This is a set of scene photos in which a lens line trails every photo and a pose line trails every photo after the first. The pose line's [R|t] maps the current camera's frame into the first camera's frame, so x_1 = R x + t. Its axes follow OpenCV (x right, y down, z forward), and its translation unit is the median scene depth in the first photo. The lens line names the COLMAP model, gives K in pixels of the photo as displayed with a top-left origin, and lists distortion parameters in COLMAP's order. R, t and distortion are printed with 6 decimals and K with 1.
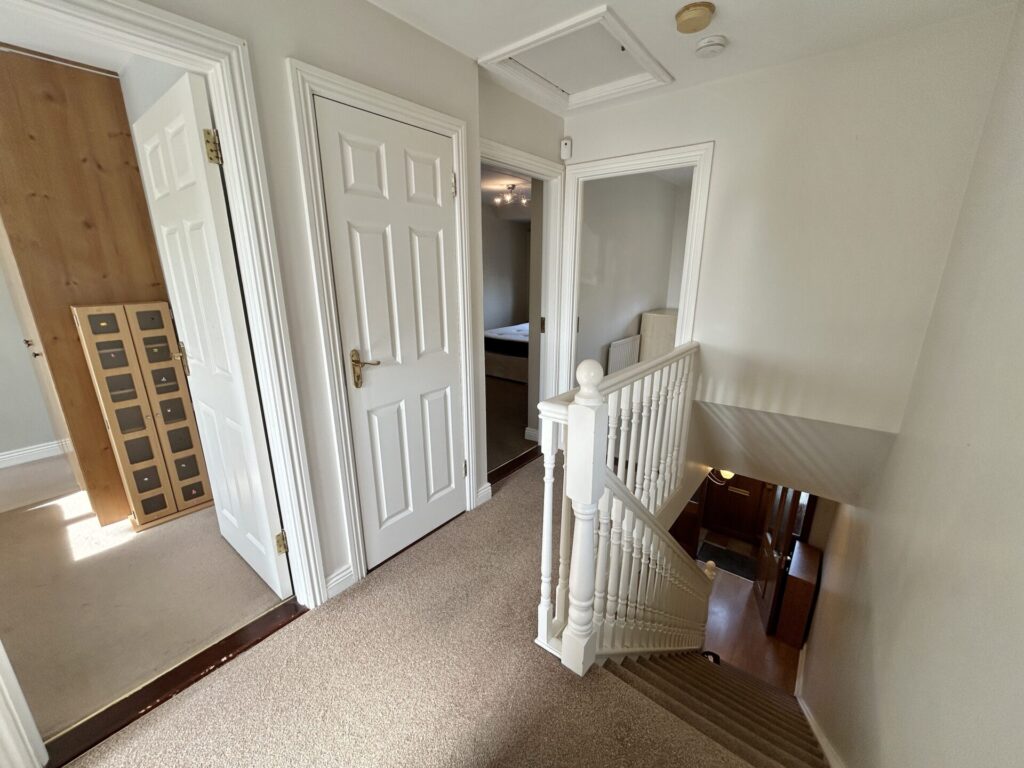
lens RADIAL K [[413.8, 0, 508.7], [0, 413.8, 385.9], [0, 0, 1]] dist [-0.002919, 0.000160]
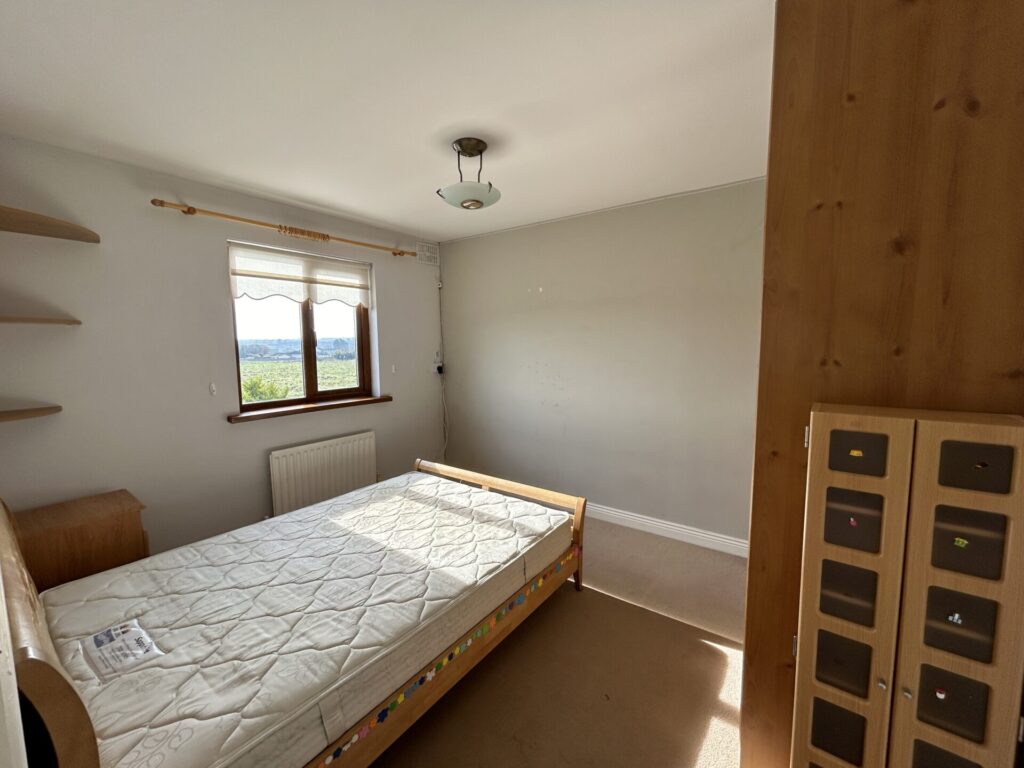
lens RADIAL K [[413.8, 0, 509.2], [0, 413.8, 384.1], [0, 0, 1]] dist [-0.002919, 0.000160]
pose [[0.038197, 0.100478, -0.994206, -0.540367], [-0.271944, 0.958425, 0.086414, -0.154522], [0.961555, 0.267067, 0.063933, 0.570661]]
